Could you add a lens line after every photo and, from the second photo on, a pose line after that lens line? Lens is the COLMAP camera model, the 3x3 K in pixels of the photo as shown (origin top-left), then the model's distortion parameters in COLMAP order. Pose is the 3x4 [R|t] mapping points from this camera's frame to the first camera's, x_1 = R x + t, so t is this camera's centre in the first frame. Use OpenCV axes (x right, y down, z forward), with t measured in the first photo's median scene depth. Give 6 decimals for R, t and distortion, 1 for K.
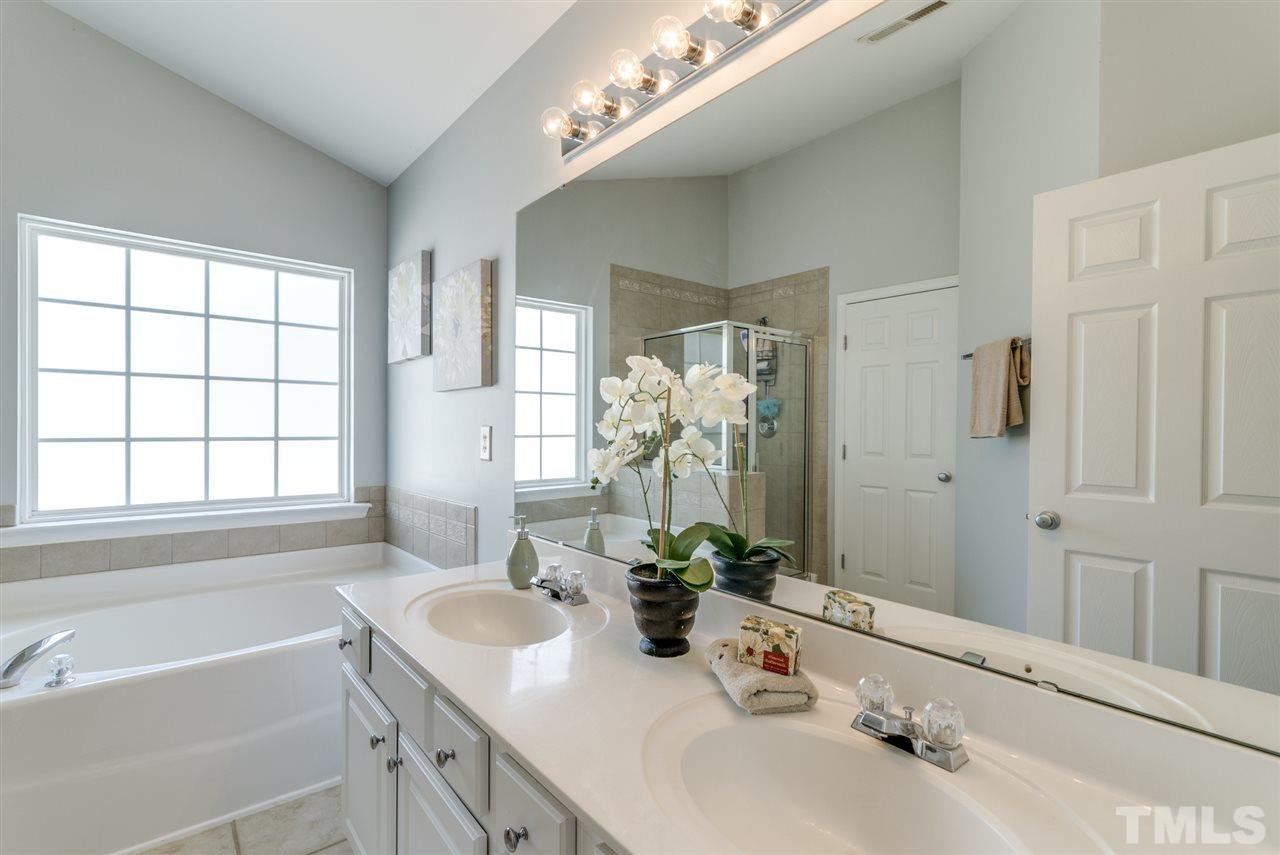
lens RADIAL K [[571.9, 0, 636.7], [0, 571.9, 432.5], [0, 0, 1]] dist [-0.010699, -0.000757]
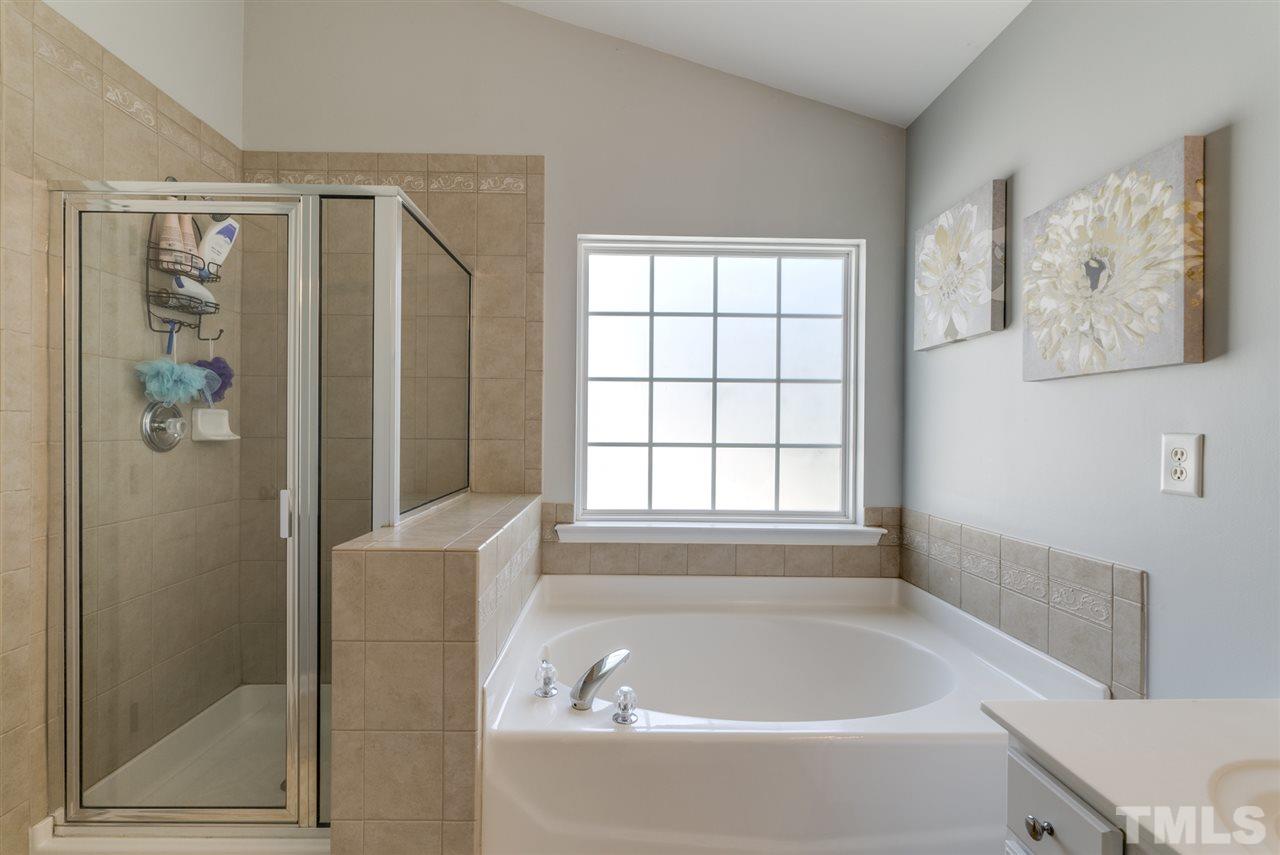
lens RADIAL K [[571.9, 0, 642.2], [0, 571.9, 428.5], [0, 0, 1]] dist [-0.010699, -0.000757]
pose [[0.785968, -0.000420, -0.618267, -0.272072], [-0.008561, 0.999897, -0.011562, -0.004066], [0.618208, 0.014381, 0.785883, 0.184109]]
